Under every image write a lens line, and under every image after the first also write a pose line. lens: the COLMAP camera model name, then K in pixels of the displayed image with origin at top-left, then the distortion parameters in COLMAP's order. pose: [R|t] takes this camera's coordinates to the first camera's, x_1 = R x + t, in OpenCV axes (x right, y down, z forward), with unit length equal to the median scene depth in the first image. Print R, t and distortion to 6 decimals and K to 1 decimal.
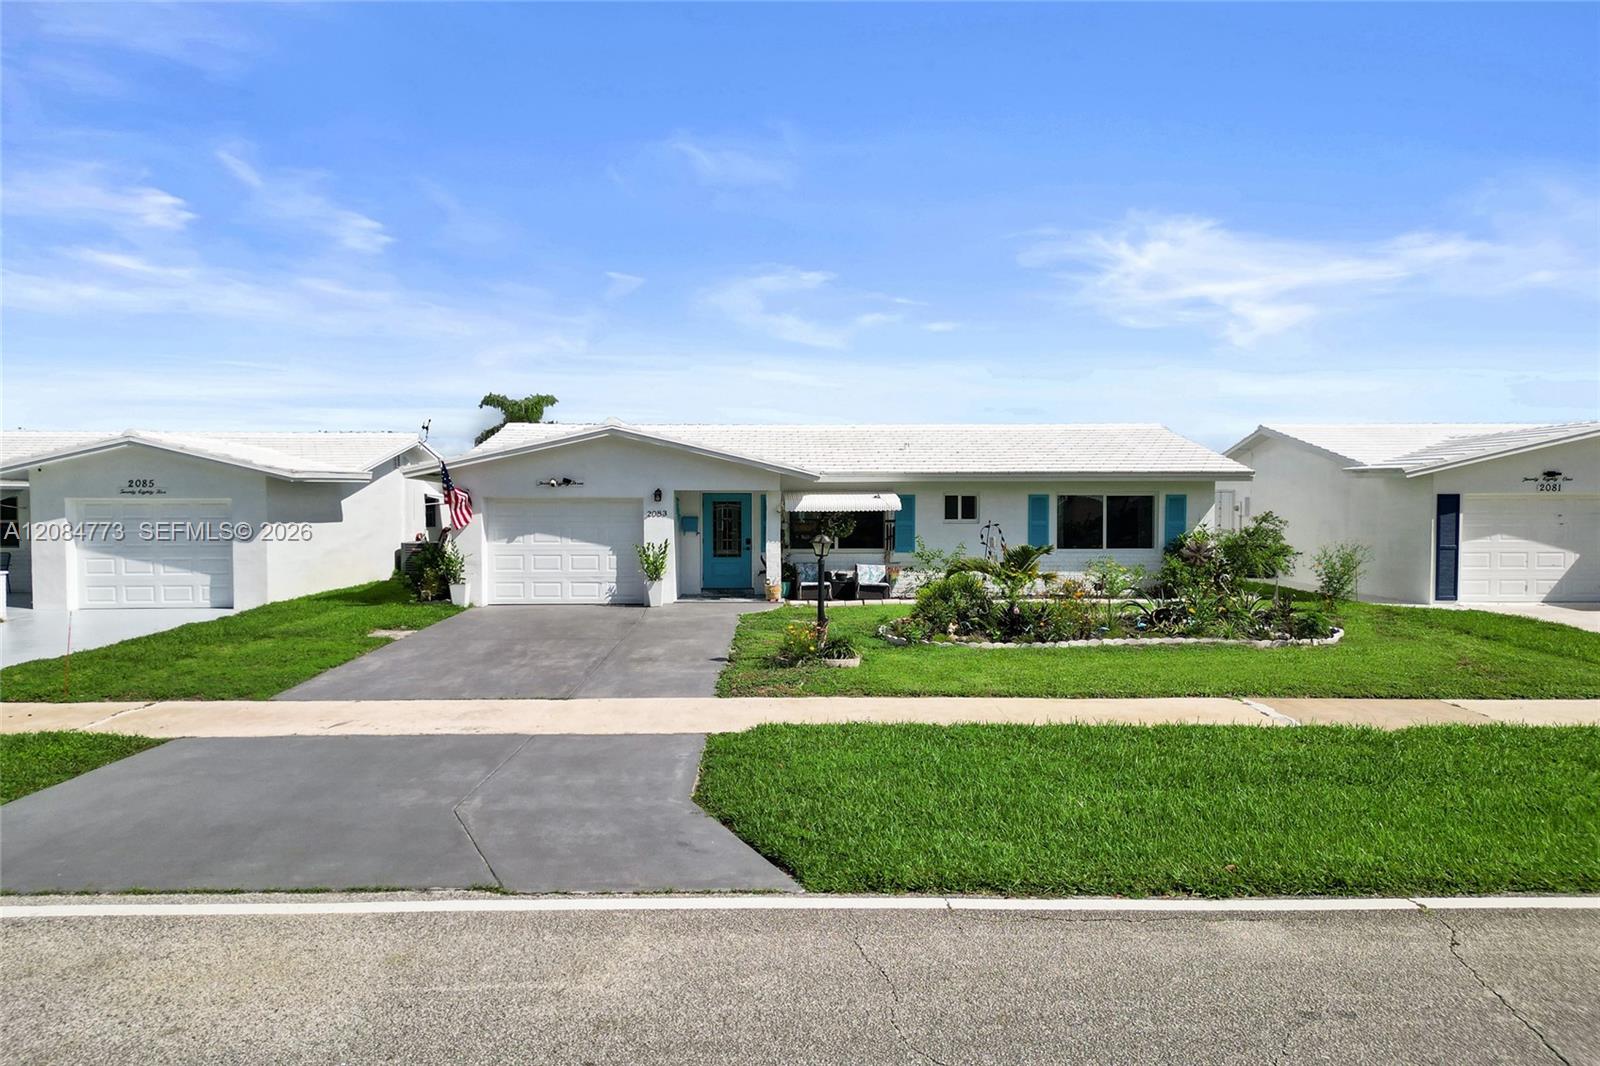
lens RADIAL K [[1116.7, 0, 800.0], [0, 1116.7, 533.0], [0, 0, 1]] dist [0.071156, -0.067454]
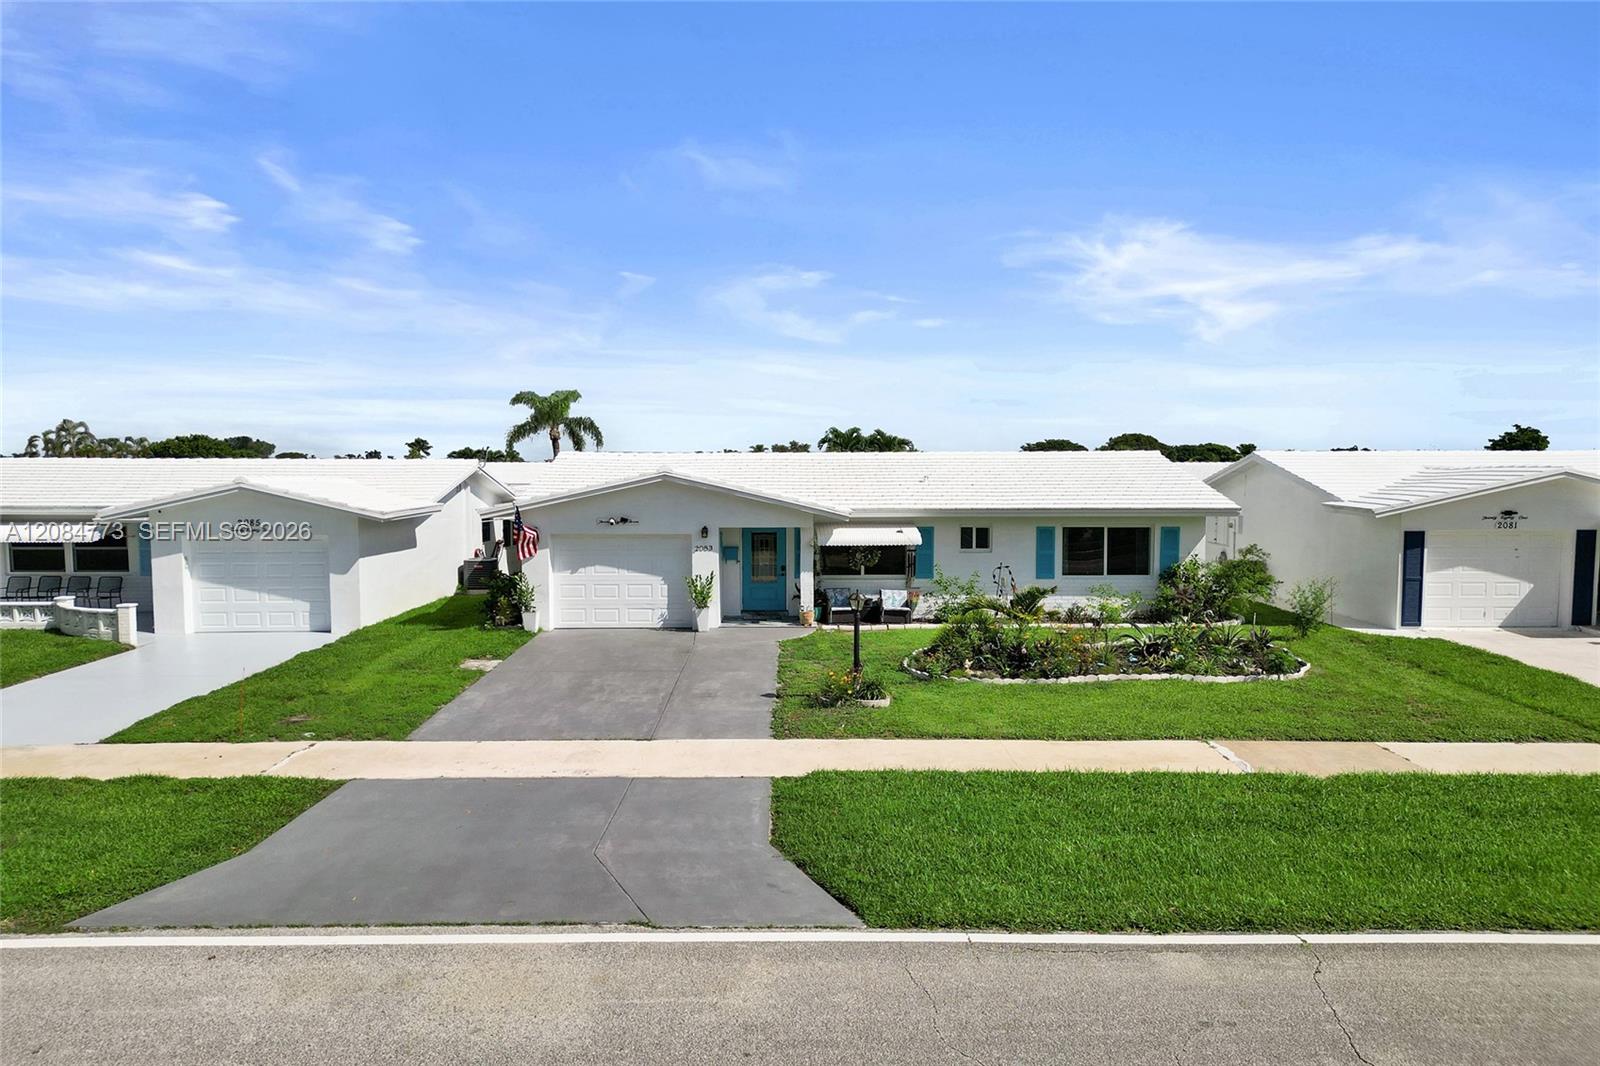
lens RADIAL K [[1116.7, 0, 800.0], [0, 1116.7, 533.0], [0, 0, 1]] dist [0.071156, -0.067454]
pose [[0.999940, 0.000255, -0.010908, -0.021692], [0.000056, 0.999593, 0.028518, -0.073040], [0.010911, -0.028517, 0.999534, -0.134340]]
